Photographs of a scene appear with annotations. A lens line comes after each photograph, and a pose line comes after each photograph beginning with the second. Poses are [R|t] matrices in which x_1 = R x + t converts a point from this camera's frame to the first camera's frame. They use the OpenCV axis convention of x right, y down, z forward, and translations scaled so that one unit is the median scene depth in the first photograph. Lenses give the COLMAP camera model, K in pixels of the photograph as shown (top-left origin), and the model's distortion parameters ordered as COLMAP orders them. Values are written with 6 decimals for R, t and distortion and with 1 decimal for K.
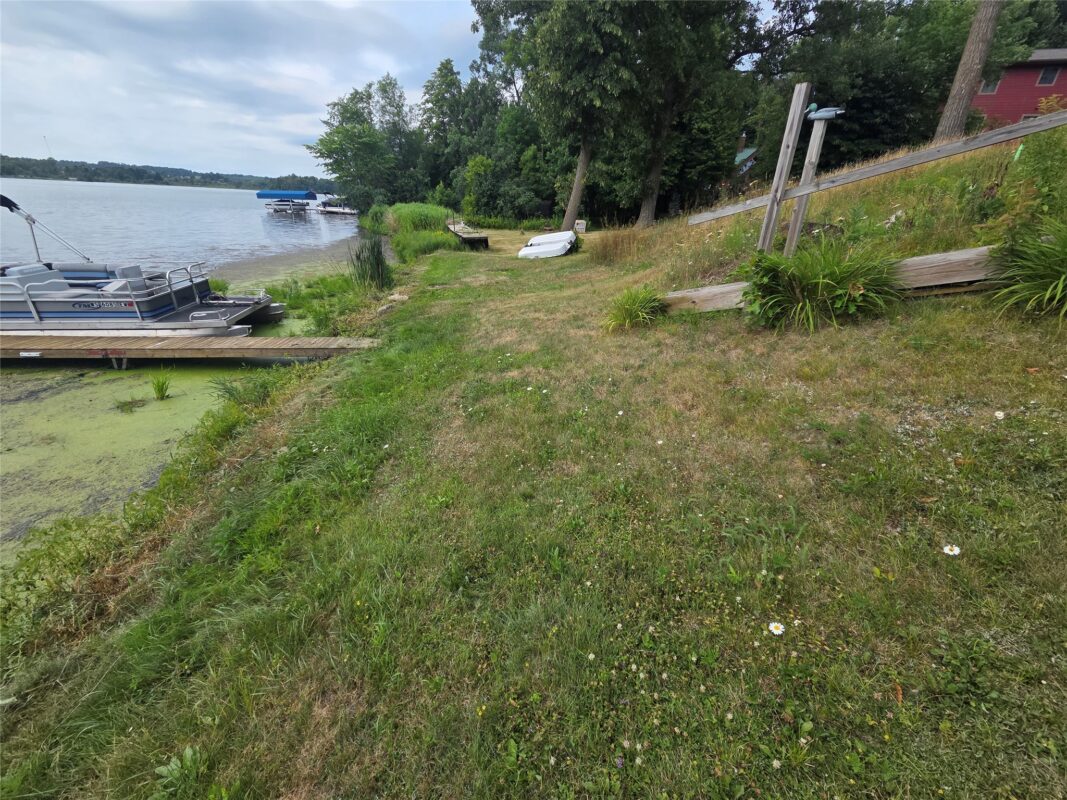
lens RADIAL K [[436.1, 0, 530.9], [0, 436.1, 404.3], [0, 0, 1]] dist [0.004213, -0.000962]
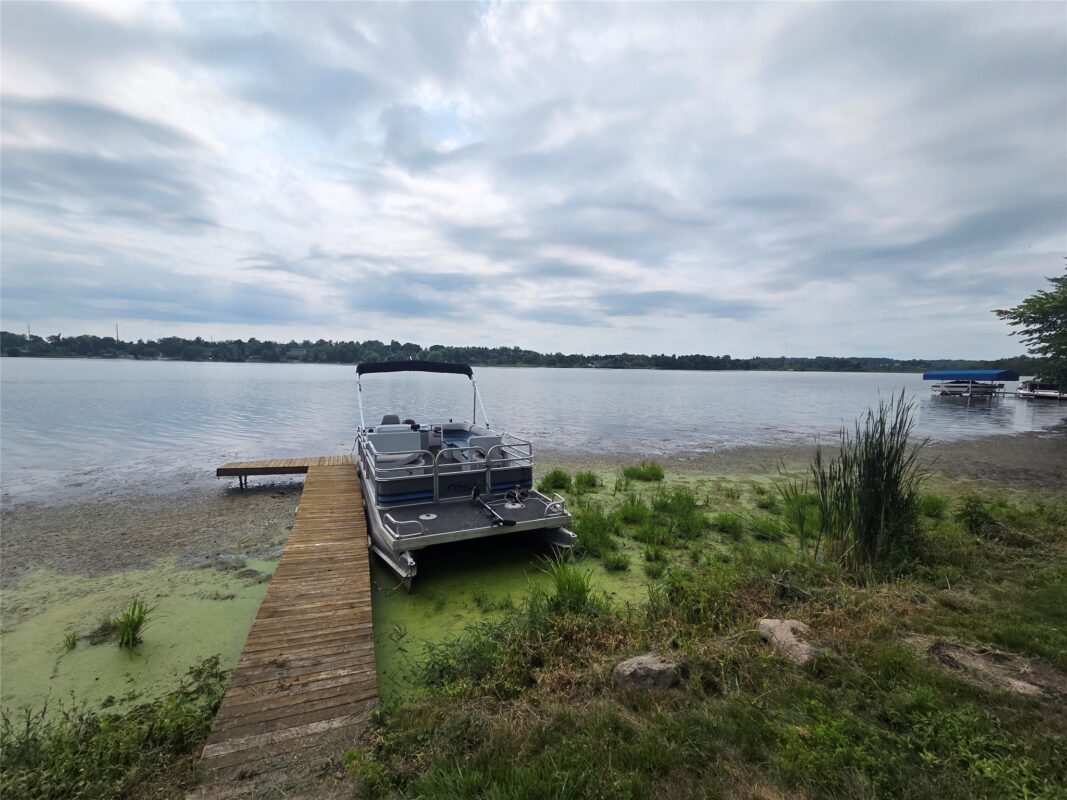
lens RADIAL K [[436.1, 0, 529.9], [0, 436.1, 401.9], [0, 0, 1]] dist [0.004213, -0.000962]
pose [[0.272629, 0.038302, -0.961357, -0.068777], [-0.406757, 0.910106, -0.079091, -0.283822], [0.871907, 0.412601, 0.263701, 0.676218]]
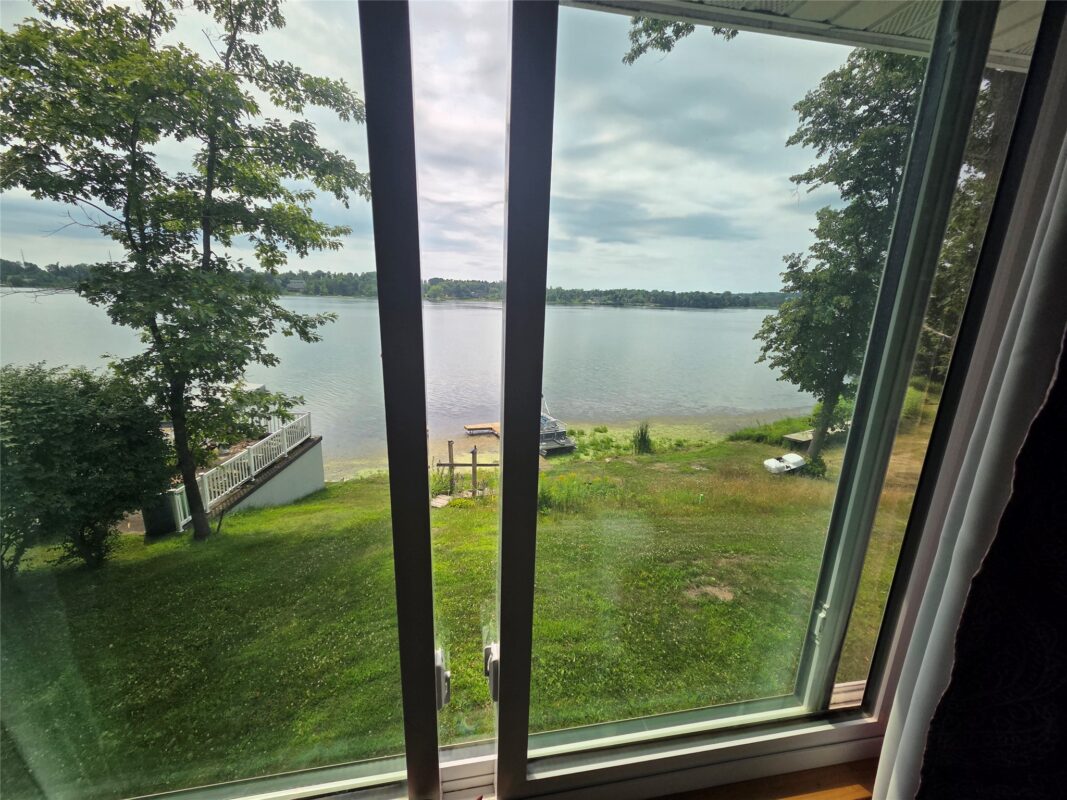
lens RADIAL K [[435.8, 0, 527.7], [0, 435.8, 406.7], [0, 0, 1]] dist [0.002389, 0.000111]
pose [[0.271815, 0.198819, -0.941588, 1.419424], [-0.417180, 0.906055, 0.070886, -0.441509], [0.867224, 0.373543, 0.329222, -0.096860]]
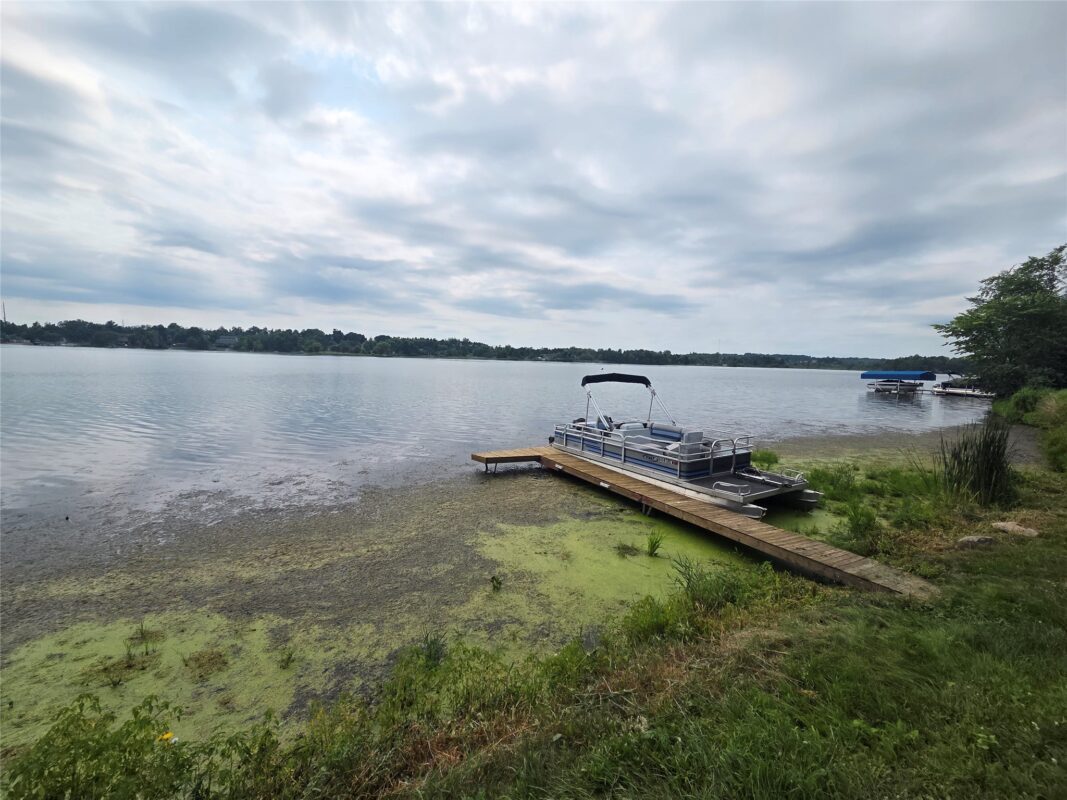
lens RADIAL K [[436.1, 0, 529.4], [0, 436.1, 403.2], [0, 0, 1]] dist [0.004213, -0.000962]
pose [[0.388541, 0.058235, -0.919589, -0.012692], [-0.397312, 0.911046, -0.110177, -0.064062], [0.831371, 0.408172, 0.377117, 0.125599]]
